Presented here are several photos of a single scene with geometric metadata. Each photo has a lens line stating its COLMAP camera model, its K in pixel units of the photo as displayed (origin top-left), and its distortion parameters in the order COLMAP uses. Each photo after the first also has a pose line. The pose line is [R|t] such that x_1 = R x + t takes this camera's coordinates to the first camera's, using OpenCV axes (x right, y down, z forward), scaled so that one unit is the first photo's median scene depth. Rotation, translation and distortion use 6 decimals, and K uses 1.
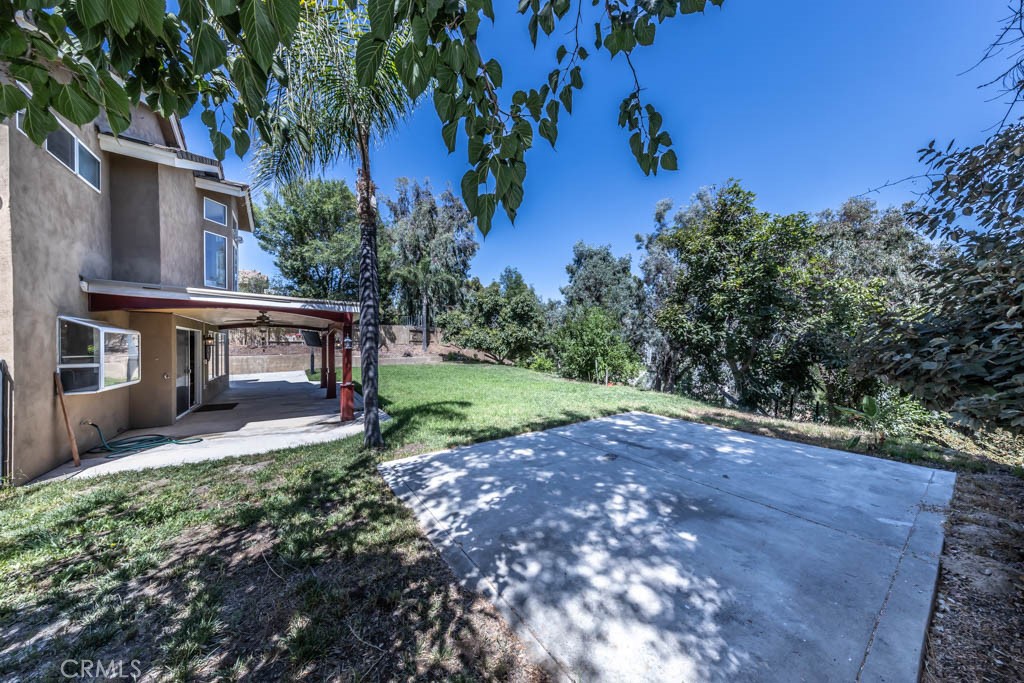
lens RADIAL K [[321.9, 0, 515.6], [0, 321.9, 346.4], [0, 0, 1]] dist [0.006897, -0.000024]
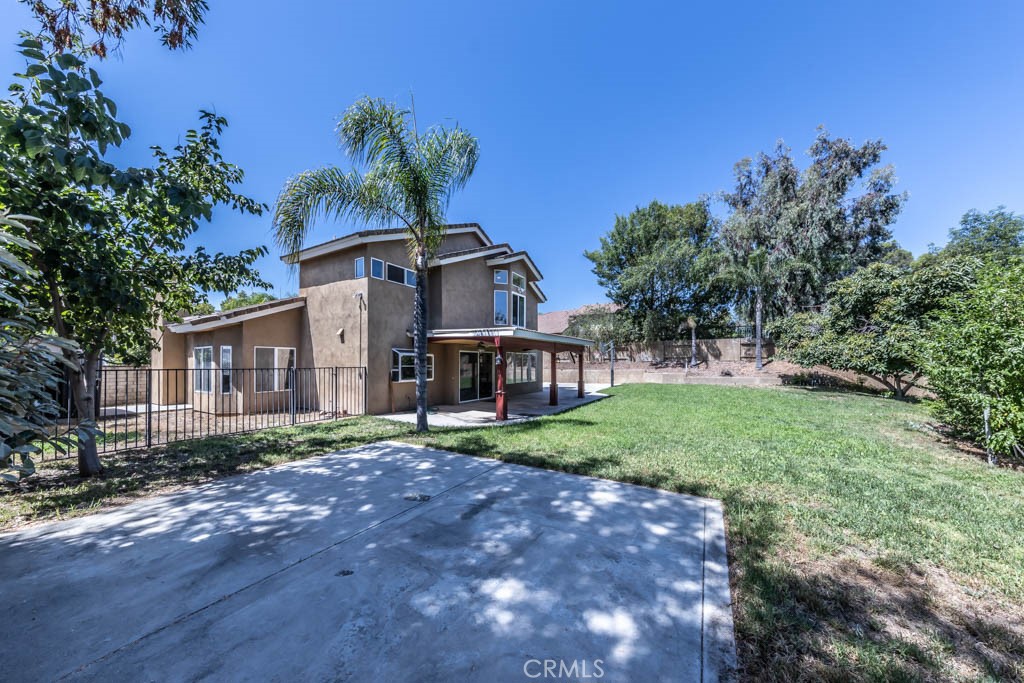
lens RADIAL K [[325.5, 0, 513.3], [0, 325.5, 359.7], [0, 0, 1]] dist [0.006901, 0.000055]
pose [[0.413733, -0.001712, -0.910397, 1.561560], [-0.007978, 0.999953, -0.005507, -0.012034], [0.910363, 0.009541, 0.413700, 1.182024]]
